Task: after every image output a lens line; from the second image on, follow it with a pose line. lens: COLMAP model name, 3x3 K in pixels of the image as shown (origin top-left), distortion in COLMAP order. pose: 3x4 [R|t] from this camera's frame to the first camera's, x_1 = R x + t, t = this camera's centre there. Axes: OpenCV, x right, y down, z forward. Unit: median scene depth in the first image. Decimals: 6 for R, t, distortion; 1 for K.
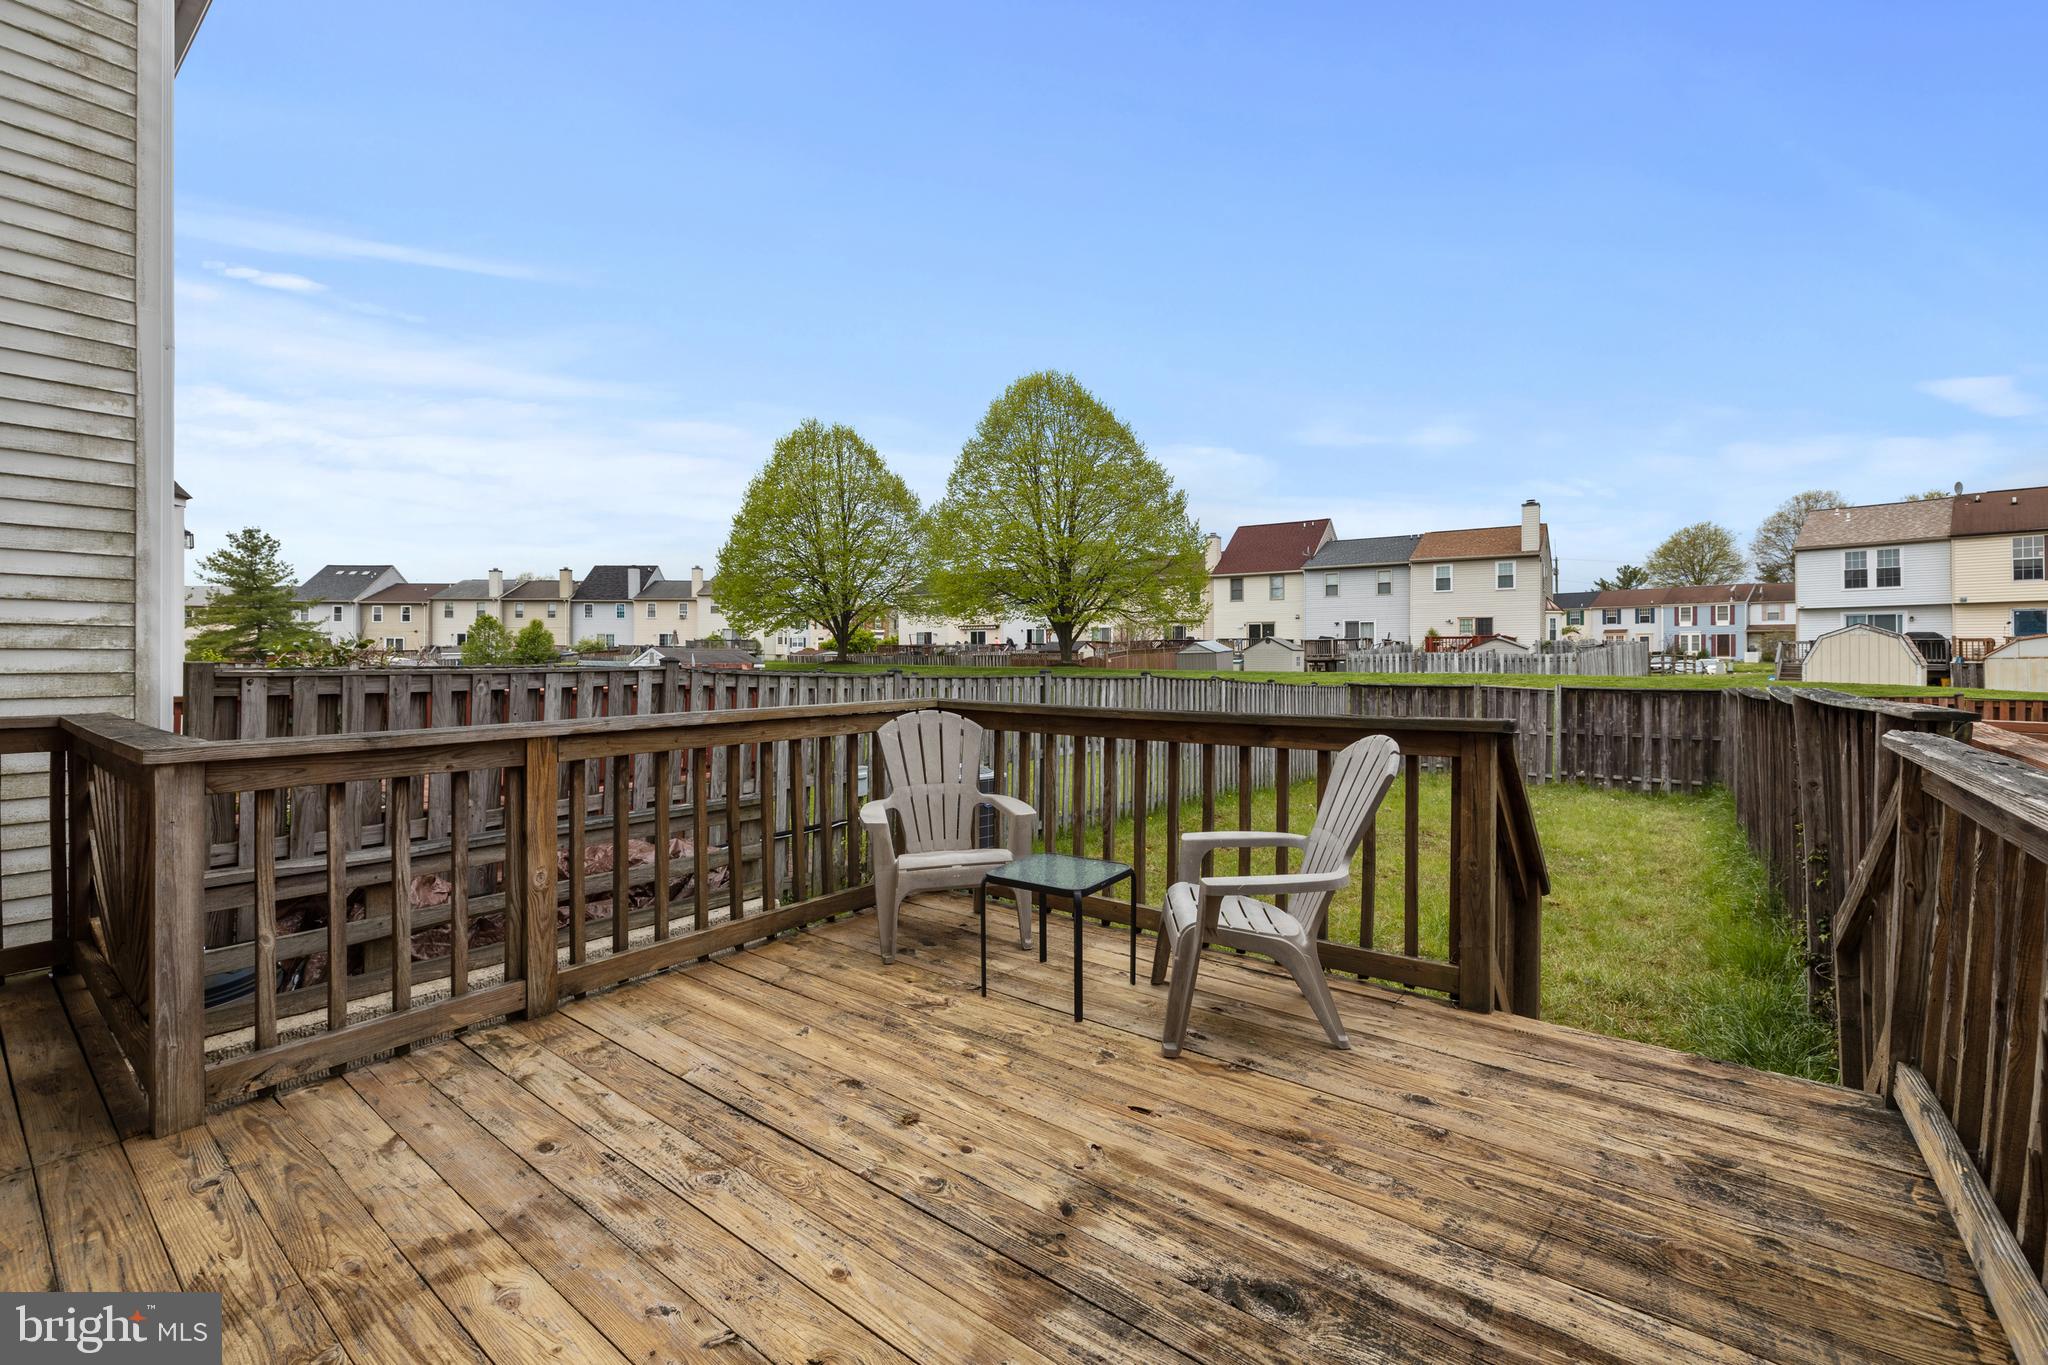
lens RADIAL K [[857.1, 0, 1020.2], [0, 857.1, 669.9], [0, 0, 1]] dist [-0.000794, -0.000172]
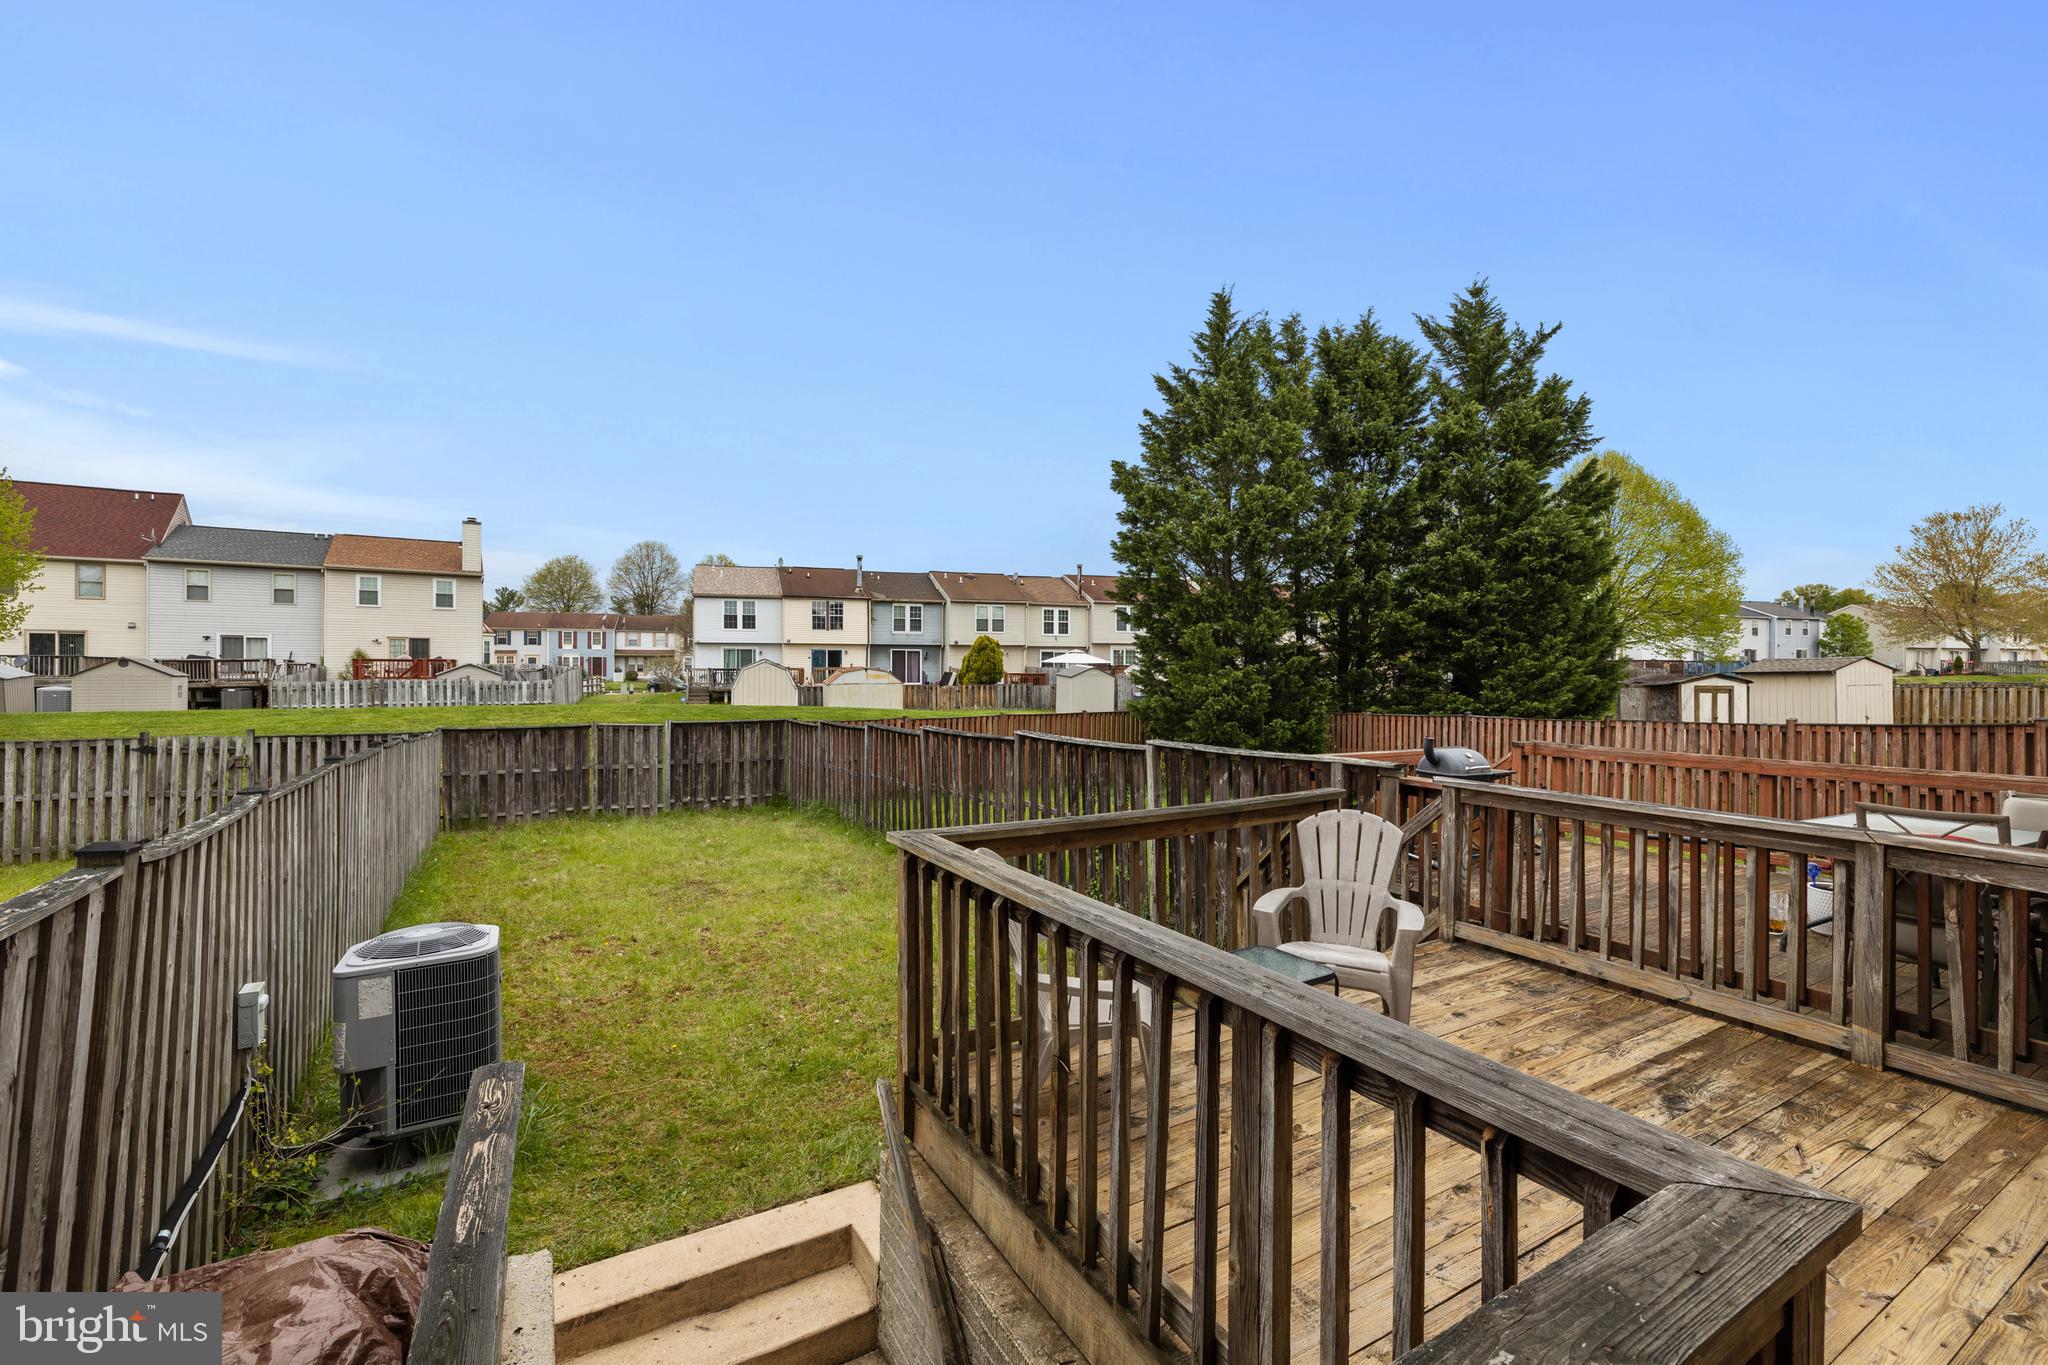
lens RADIAL K [[877.9, 0, 1019.8], [0, 877.9, 674.1], [0, 0, 1]] dist [0.000365, 0.000010]
pose [[0.377163, -0.002123, 0.926145, -0.113643], [0.014004, 0.999896, -0.003411, -0.015263], [-0.926041, 0.014257, 0.377153, 0.083604]]
